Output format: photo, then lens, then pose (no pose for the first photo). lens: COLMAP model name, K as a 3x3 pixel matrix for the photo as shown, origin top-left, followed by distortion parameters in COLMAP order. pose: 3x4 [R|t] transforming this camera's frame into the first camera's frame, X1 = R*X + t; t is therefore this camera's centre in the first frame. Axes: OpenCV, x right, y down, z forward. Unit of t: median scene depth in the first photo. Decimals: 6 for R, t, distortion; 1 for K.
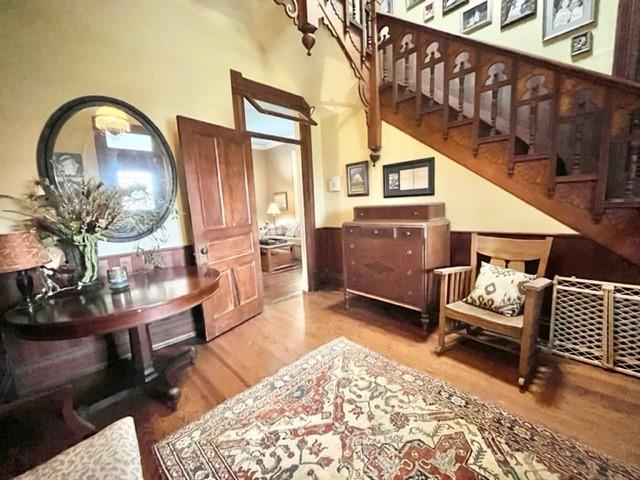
lens RADIAL K [[257.7, 0, 315.5], [0, 257.7, 238.9], [0, 0, 1]] dist [-0.005820, 0.000808]
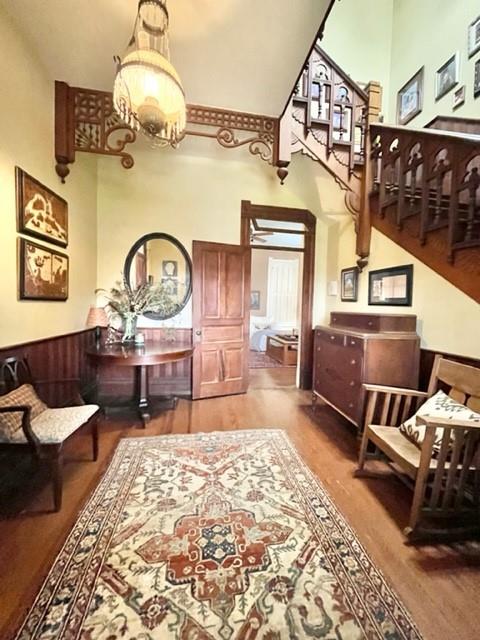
lens RADIAL K [[257.7, 0, 242.1], [0, 257.7, 315.6], [0, 0, 1]] dist [-0.005820, 0.000808]
pose [[0.833485, 0.097389, -0.543891, 0.497313], [-0.140243, 0.989397, -0.037754, -0.025323], [0.534447, 0.107744, 0.838306, -0.049744]]
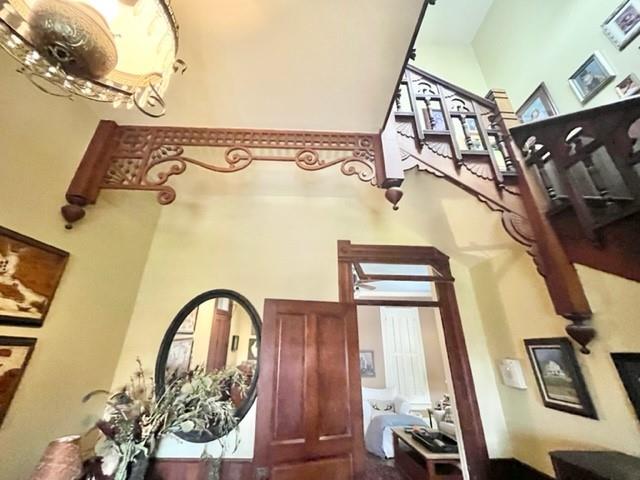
lens RADIAL K [[257.7, 0, 315.4], [0, 257.7, 238.4], [0, 0, 1]] dist [-0.005820, 0.000808]
pose [[0.754435, -0.210604, -0.621670, 0.236049], [-0.134380, 0.877506, -0.460353, -0.227788], [0.642472, 0.430846, 0.633720, 0.359302]]
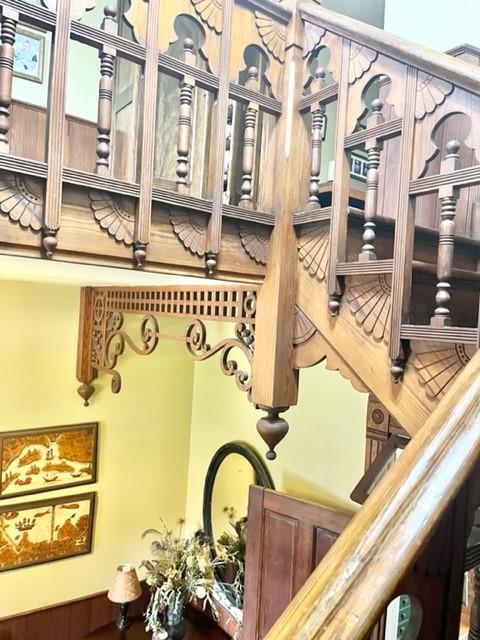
lens RADIAL K [[486.1, 0, 246.4], [0, 486.1, 322.9], [0, 0, 1]] dist [0.010243, -0.002193]
pose [[-0.106400, 0.052911, -0.992915, 0.714909], [-0.186716, 0.979756, 0.072218, -0.913217], [0.976635, 0.193077, -0.094366, 0.916288]]
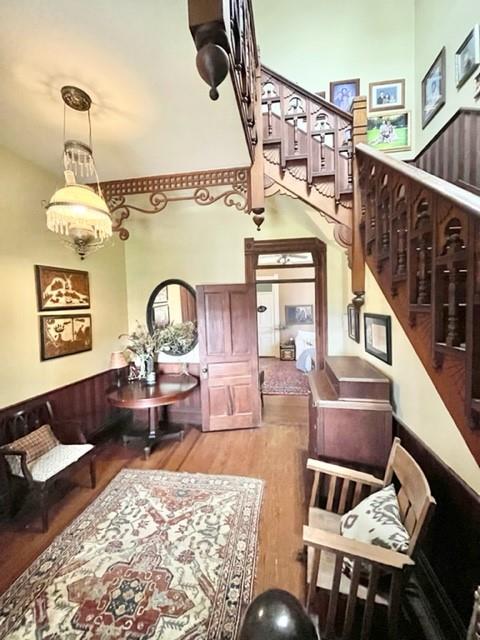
lens RADIAL K [[257.7, 0, 241.5], [0, 257.7, 316.4], [0, 0, 1]] dist [-0.005820, 0.000808]
pose [[0.615859, 0.071552, -0.784601, 0.827694], [-0.110862, 0.993829, 0.003614, -0.287136], [0.780018, 0.084757, 0.619991, 0.207937]]
